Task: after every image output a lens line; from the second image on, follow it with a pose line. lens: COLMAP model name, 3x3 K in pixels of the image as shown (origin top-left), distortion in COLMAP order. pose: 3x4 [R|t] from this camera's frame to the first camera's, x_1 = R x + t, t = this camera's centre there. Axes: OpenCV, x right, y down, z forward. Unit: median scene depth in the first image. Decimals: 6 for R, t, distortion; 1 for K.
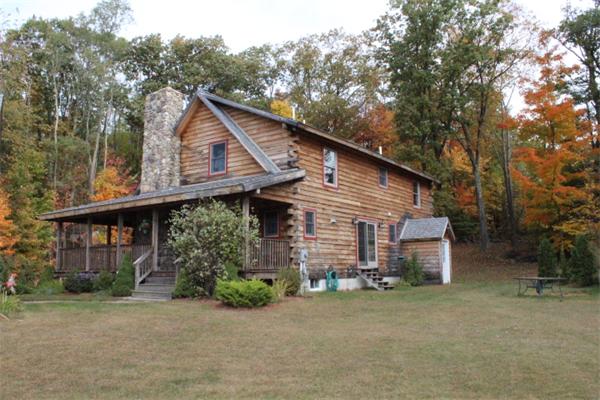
lens RADIAL K [[496.0, 0, 300.0], [0, 496.0, 200.0], [0, 0, 1]] dist [-0.158430, 0.133745]
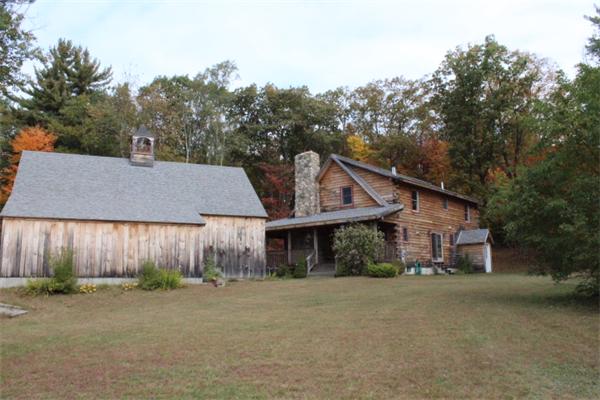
lens RADIAL K [[496.0, 0, 300.0], [0, 496.0, 200.0], [0, 0, 1]] dist [-0.158430, 0.133745]
pose [[0.995600, -0.017878, -0.091988, -0.156553], [0.016049, 0.999659, -0.020587, -0.037089], [0.092325, 0.019020, 0.995547, -0.621481]]
